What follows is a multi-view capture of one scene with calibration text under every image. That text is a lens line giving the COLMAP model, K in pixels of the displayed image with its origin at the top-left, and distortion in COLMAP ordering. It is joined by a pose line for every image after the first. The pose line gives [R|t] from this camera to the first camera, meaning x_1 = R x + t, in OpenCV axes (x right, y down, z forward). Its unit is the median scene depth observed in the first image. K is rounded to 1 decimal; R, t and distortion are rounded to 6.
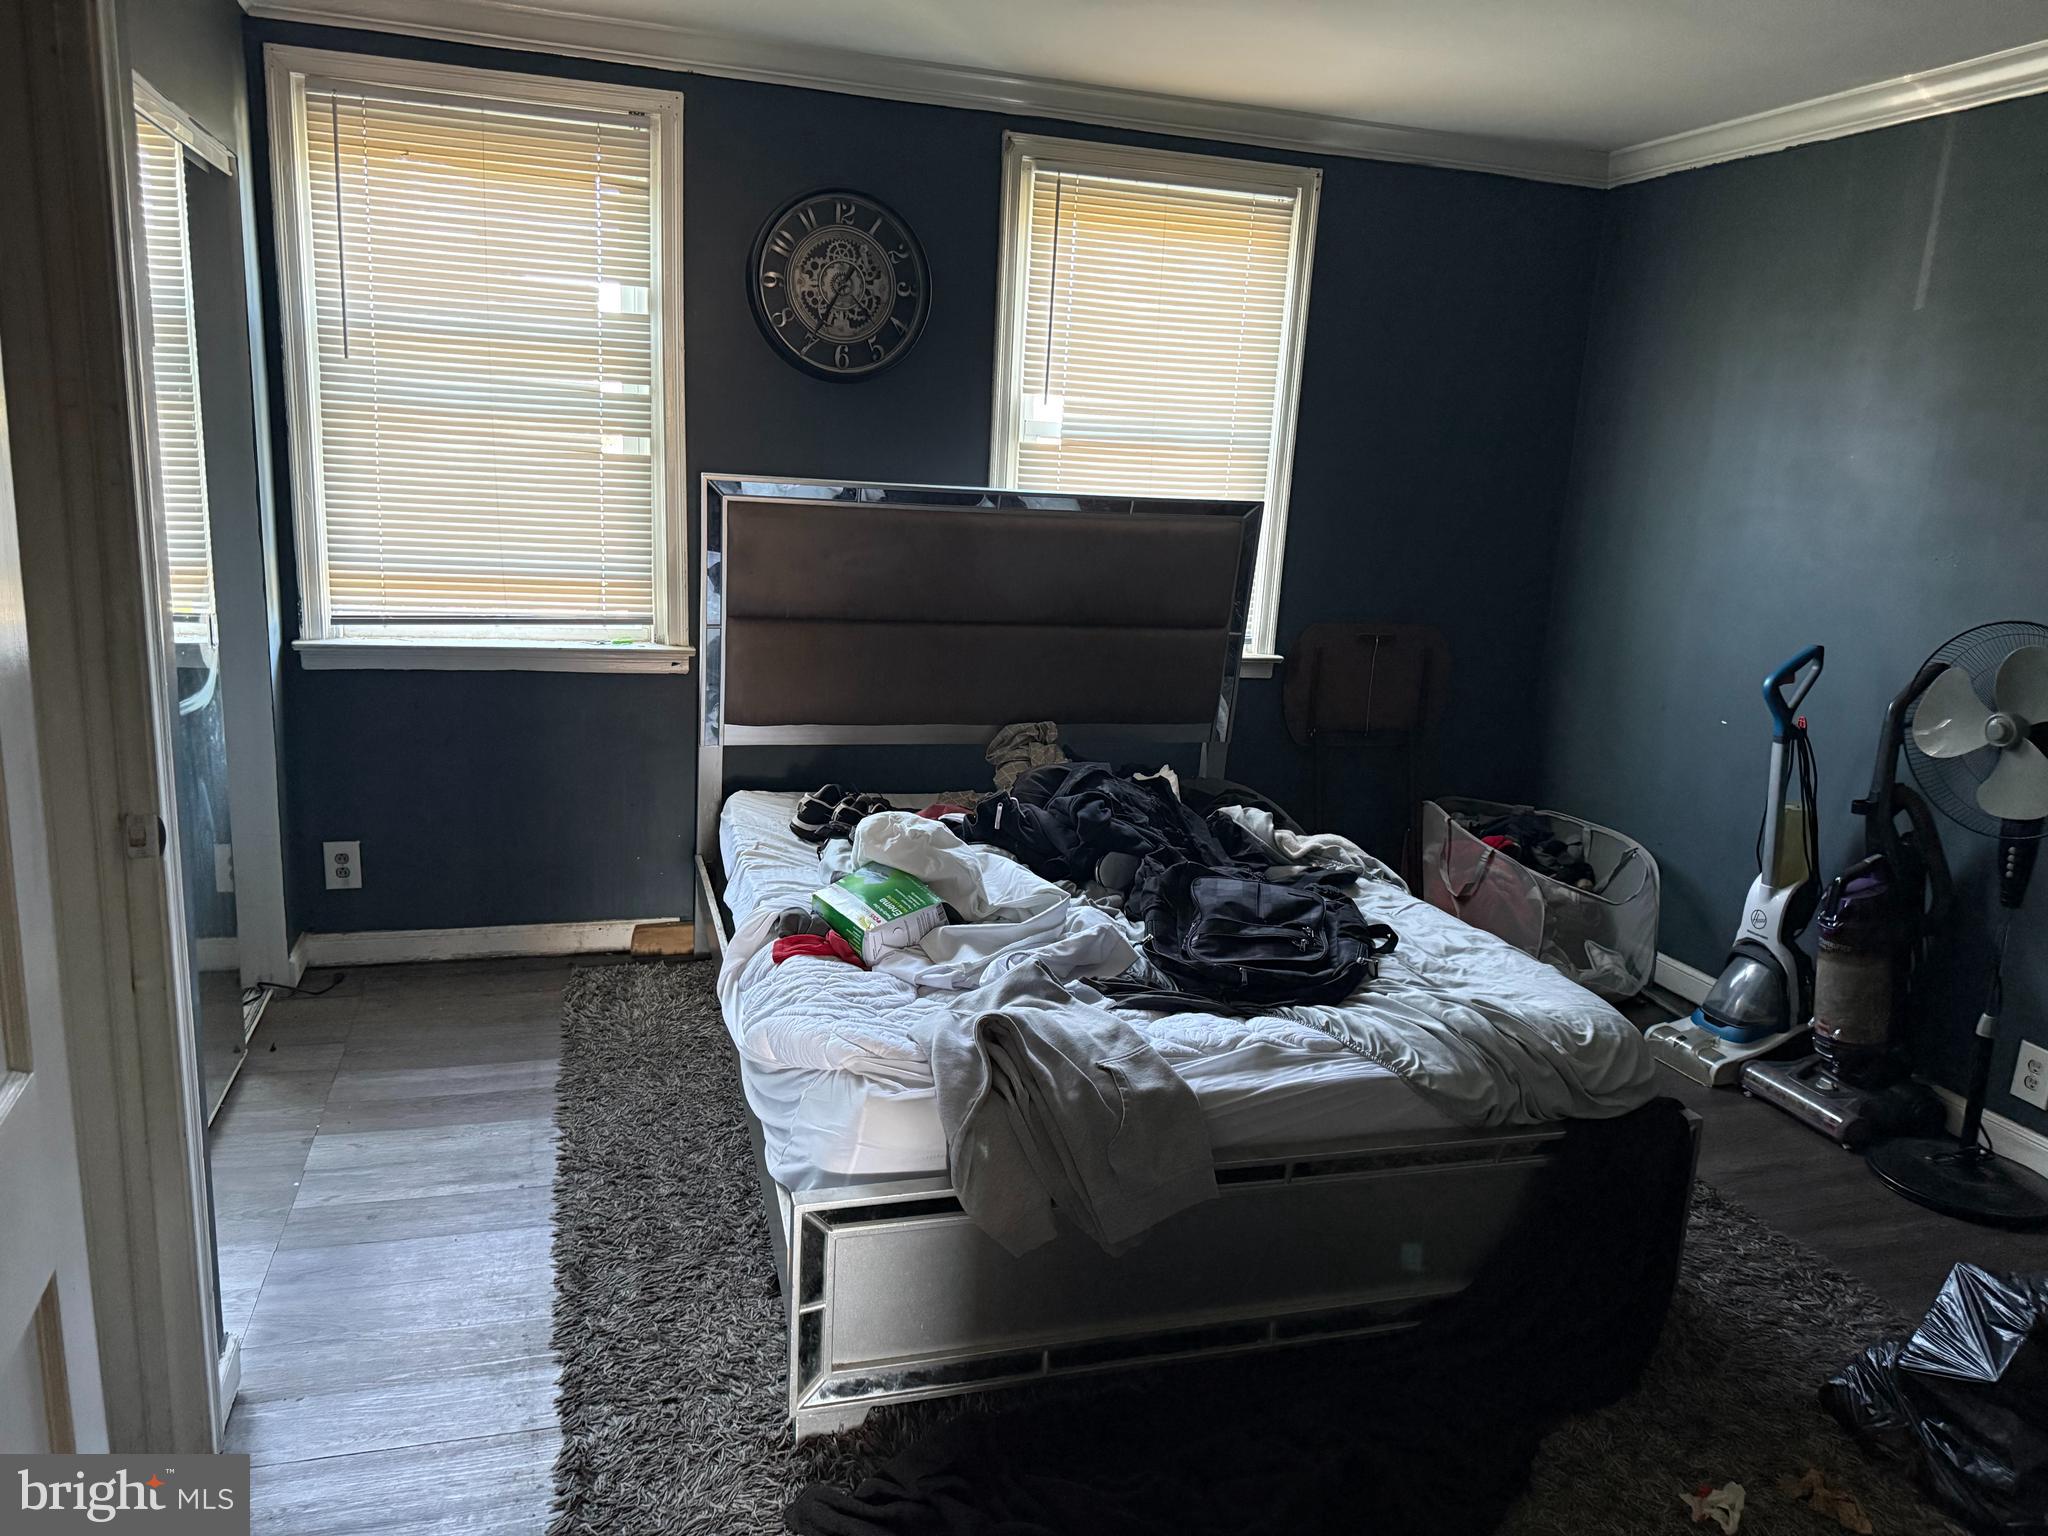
lens RADIAL K [[1450.0, 0, 1024.0], [0, 1450.0, 768.0], [0, 0, 1]] dist [0.114425, -0.158436]
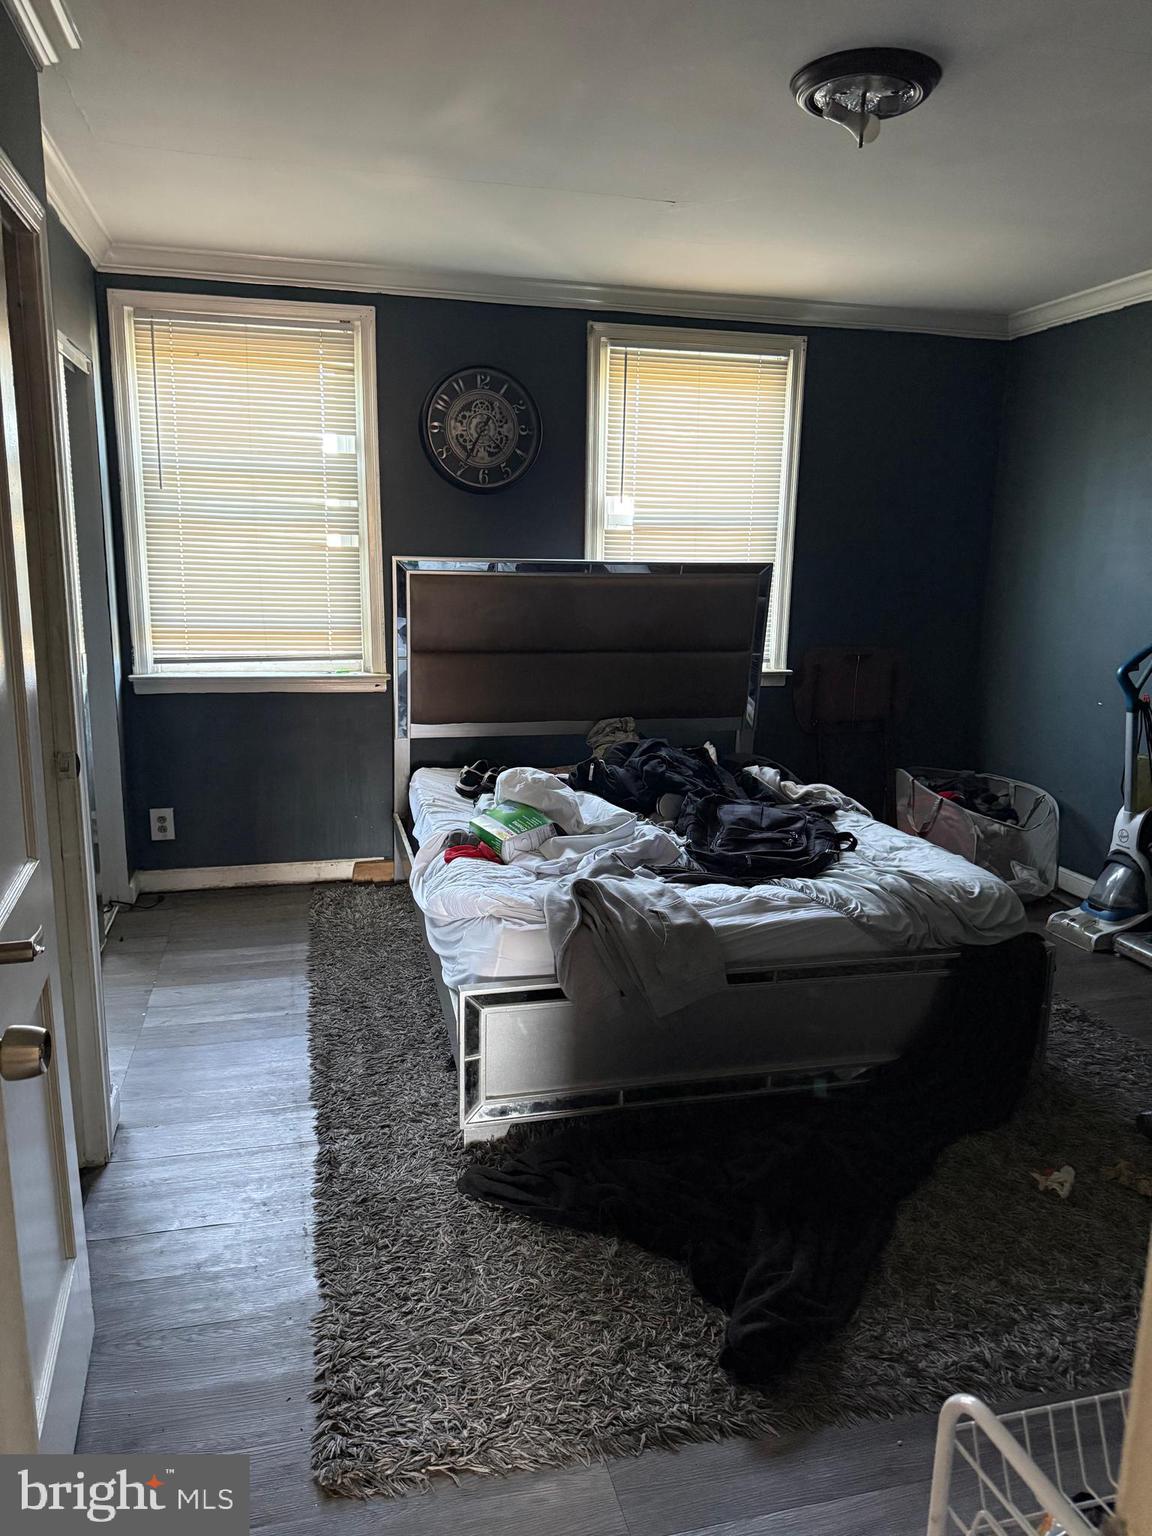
lens RADIAL K [[1090.5, 0, 579.3], [0, 1090.5, 759.5], [0, 0, 1]] dist [0.172621, -0.316537]
pose [[0.998297, -0.027181, -0.051607, 0.027605], [0.025621, 0.999201, -0.030661, 0.052338], [0.052400, 0.029287, 0.998197, -0.129264]]
